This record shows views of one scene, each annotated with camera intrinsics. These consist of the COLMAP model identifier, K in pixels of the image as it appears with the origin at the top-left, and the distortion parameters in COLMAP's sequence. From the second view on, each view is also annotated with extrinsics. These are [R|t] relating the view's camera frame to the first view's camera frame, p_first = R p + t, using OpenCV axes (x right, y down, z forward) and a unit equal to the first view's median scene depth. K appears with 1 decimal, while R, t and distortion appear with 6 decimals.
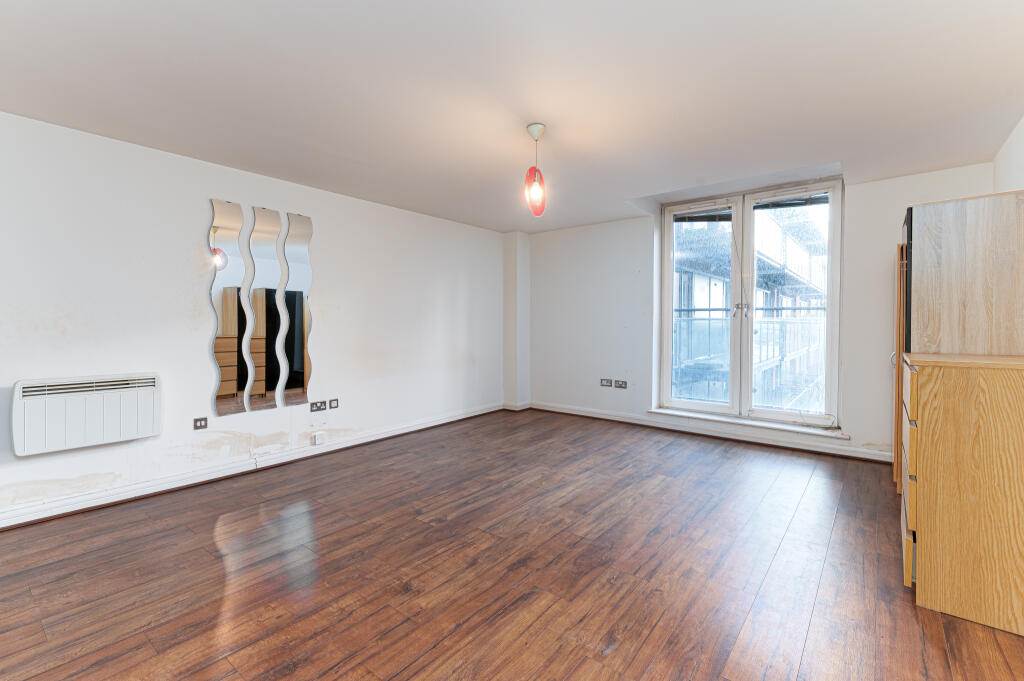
lens RADIAL K [[460.5, 0, 509.8], [0, 460.5, 337.4], [0, 0, 1]] dist [0.012468, -0.000054]
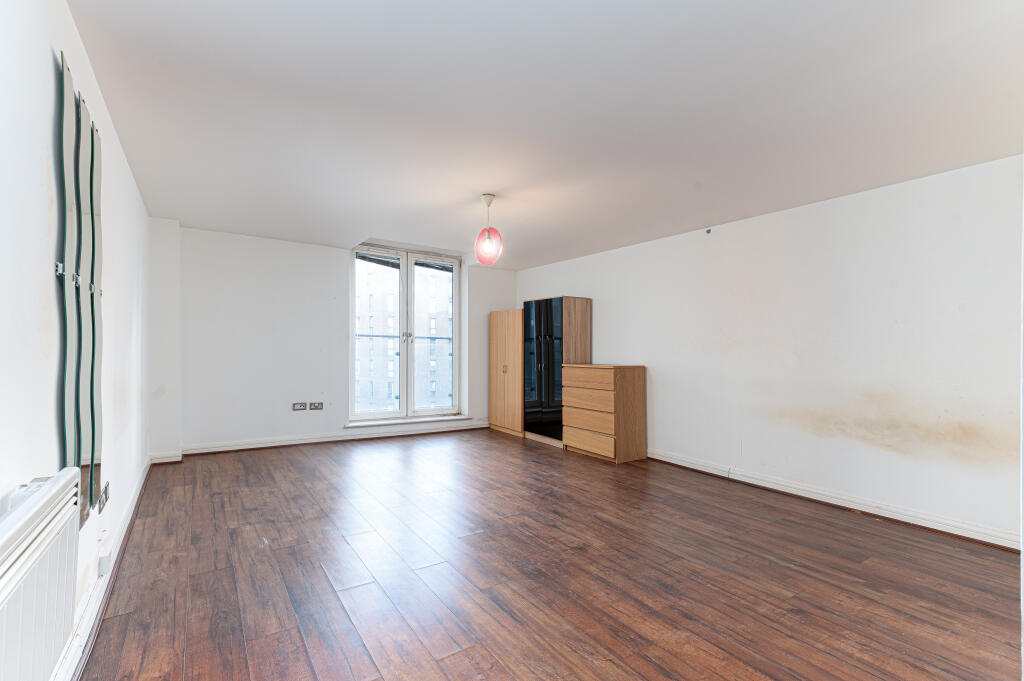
lens RADIAL K [[445.5, 0, 498.0], [0, 445.5, 366.2], [0, 0, 1]] dist [0.011619, 0.000044]
pose [[0.309619, -0.033773, 0.950261, -1.028809], [0.011488, 0.999429, 0.031778, -0.024131], [-0.950791, 0.001078, 0.309830, 0.553668]]
